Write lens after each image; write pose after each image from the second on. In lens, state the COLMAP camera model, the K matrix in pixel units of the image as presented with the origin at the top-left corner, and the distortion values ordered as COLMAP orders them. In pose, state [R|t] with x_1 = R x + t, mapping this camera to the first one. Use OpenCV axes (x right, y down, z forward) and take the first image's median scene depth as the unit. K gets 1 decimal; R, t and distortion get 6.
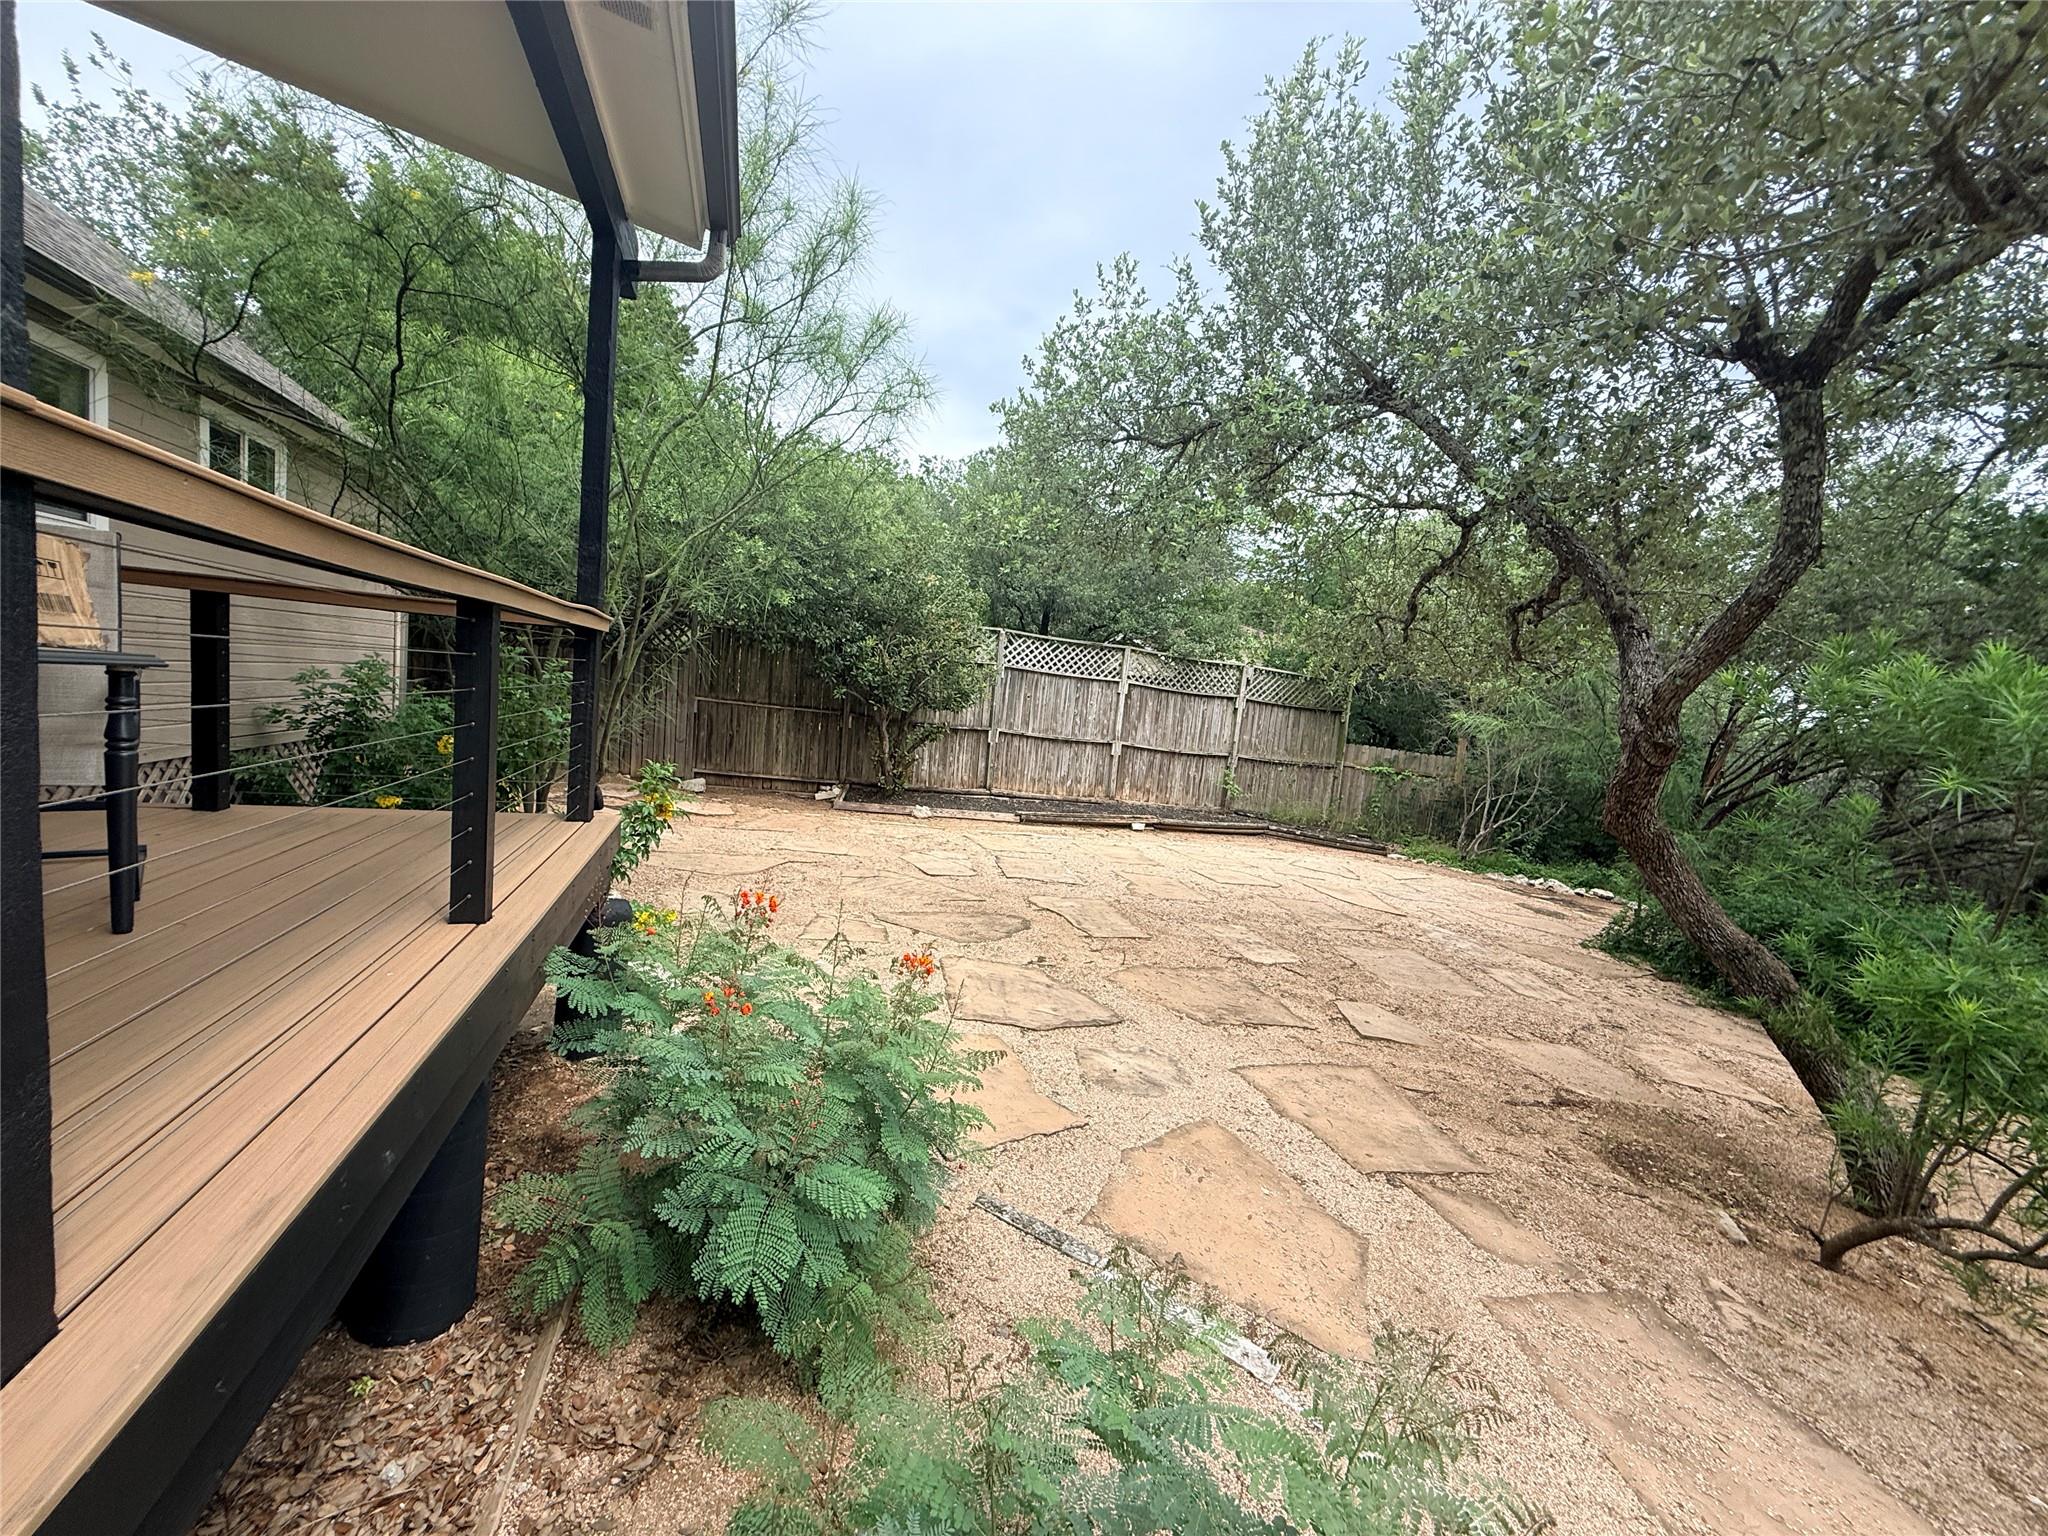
lens RADIAL K [[823.3, 0, 1024.0], [0, 823.3, 768.0], [0, 0, 1]] dist [0.001473, -0.000316]
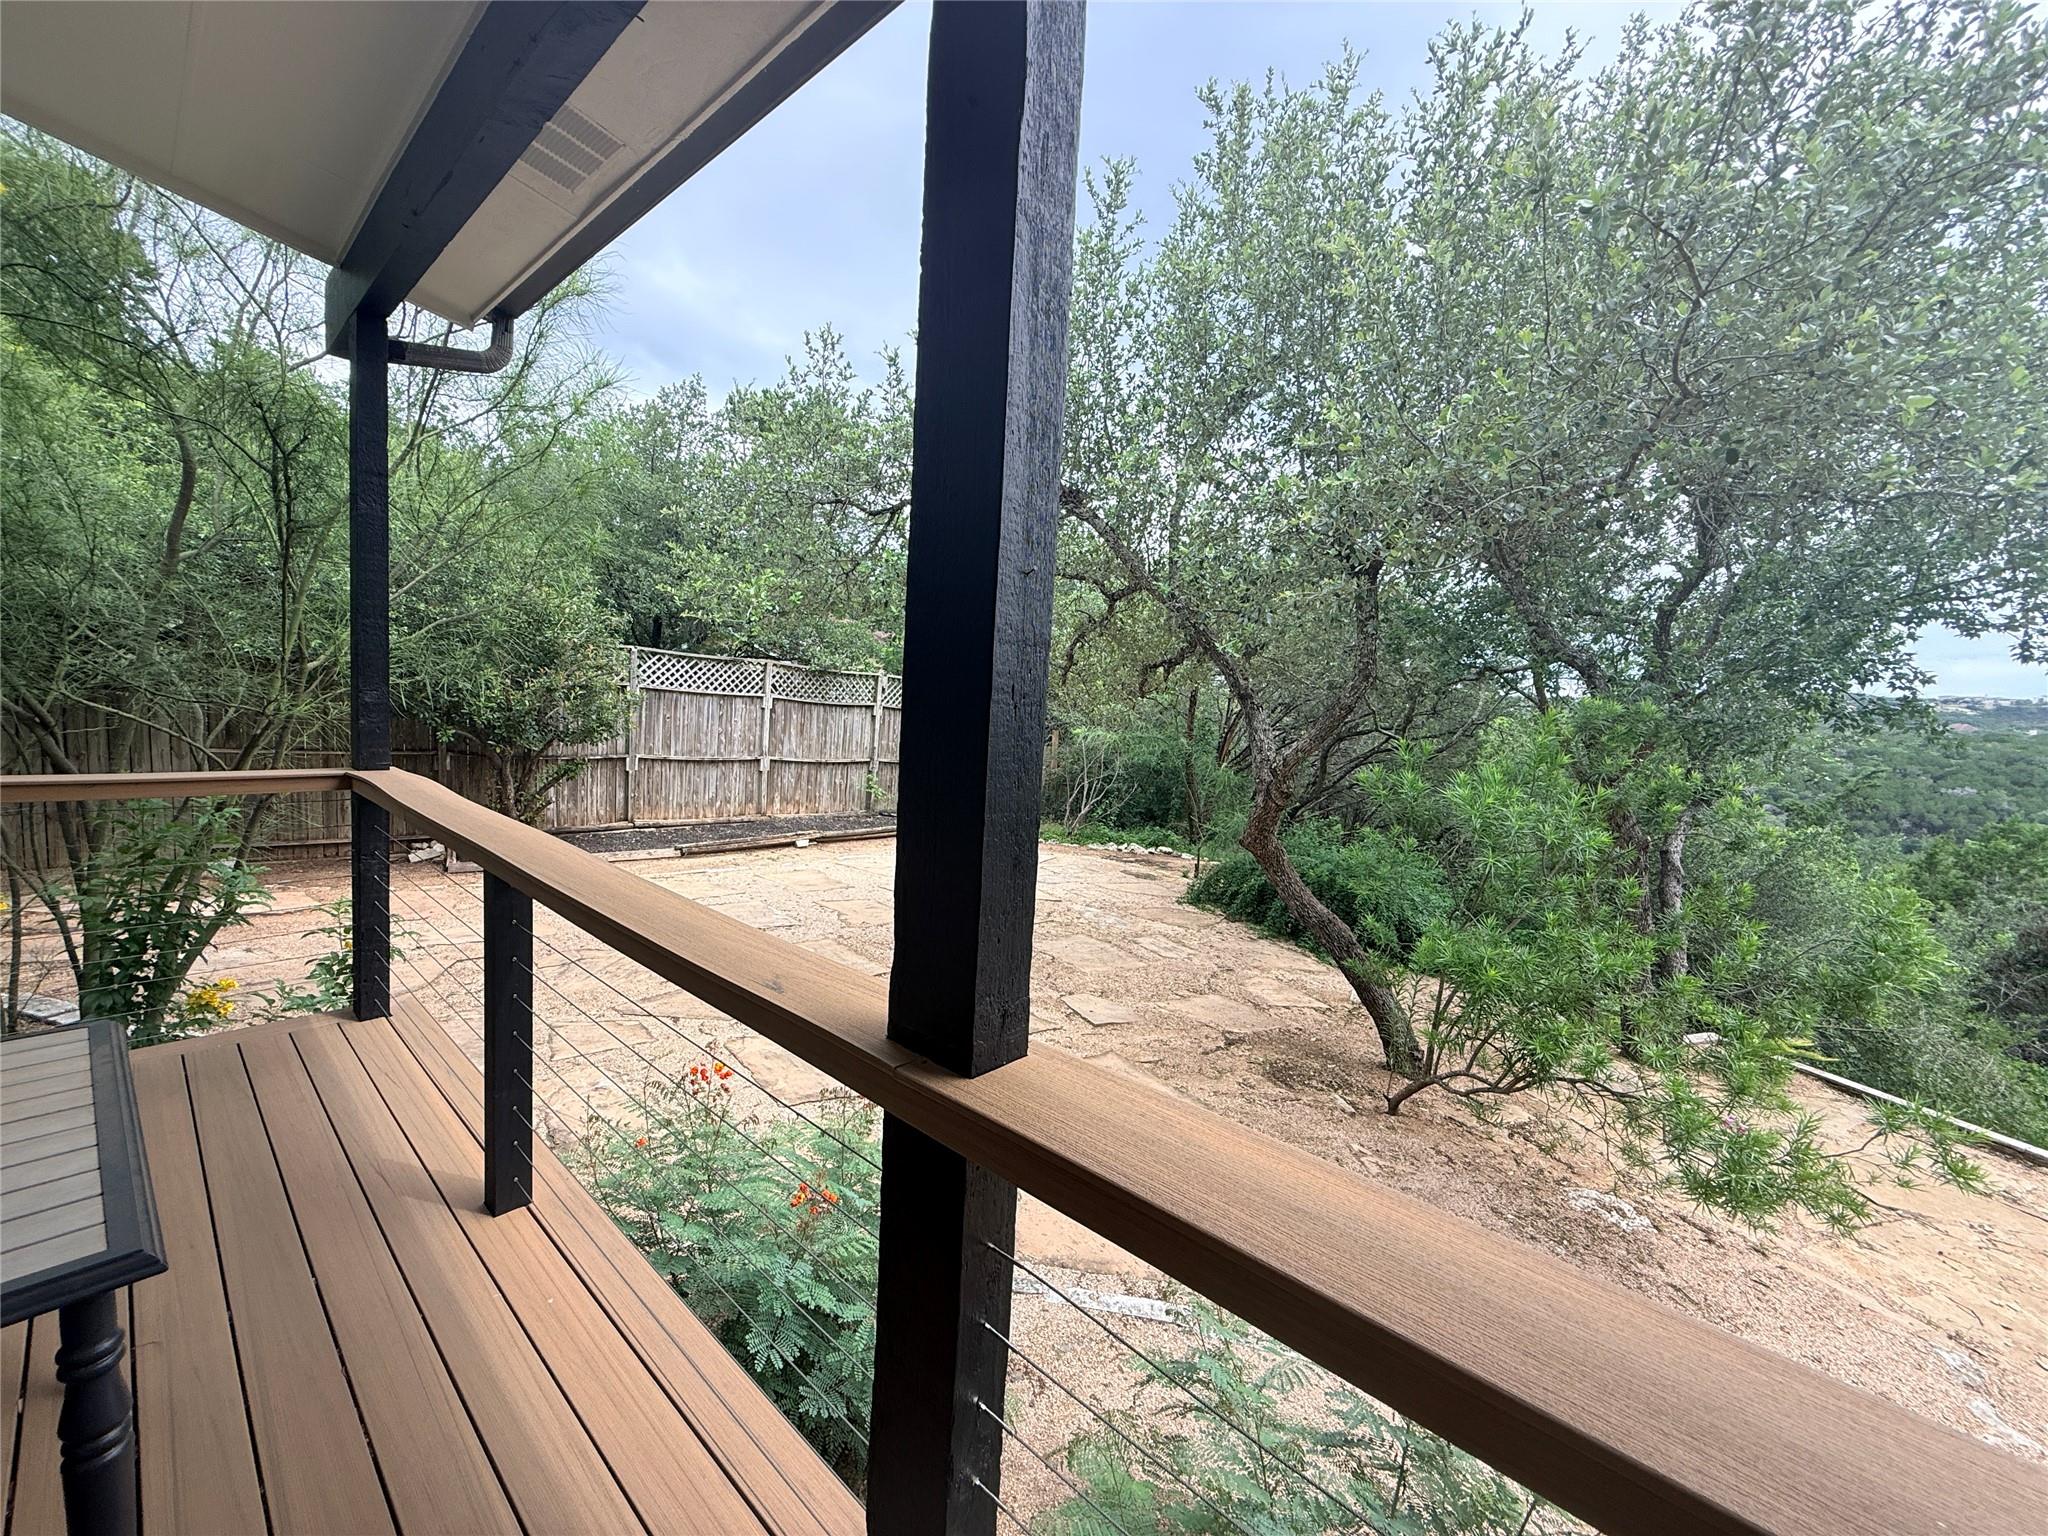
lens RADIAL K [[823.3, 0, 1024.0], [0, 823.3, 768.0], [0, 0, 1]] dist [0.001473, -0.000316]
pose [[0.866626, -0.081391, 0.492275, -0.130337], [0.061576, 0.996510, 0.056358, -0.069147], [-0.495144, -0.018529, 0.868613, -0.015154]]
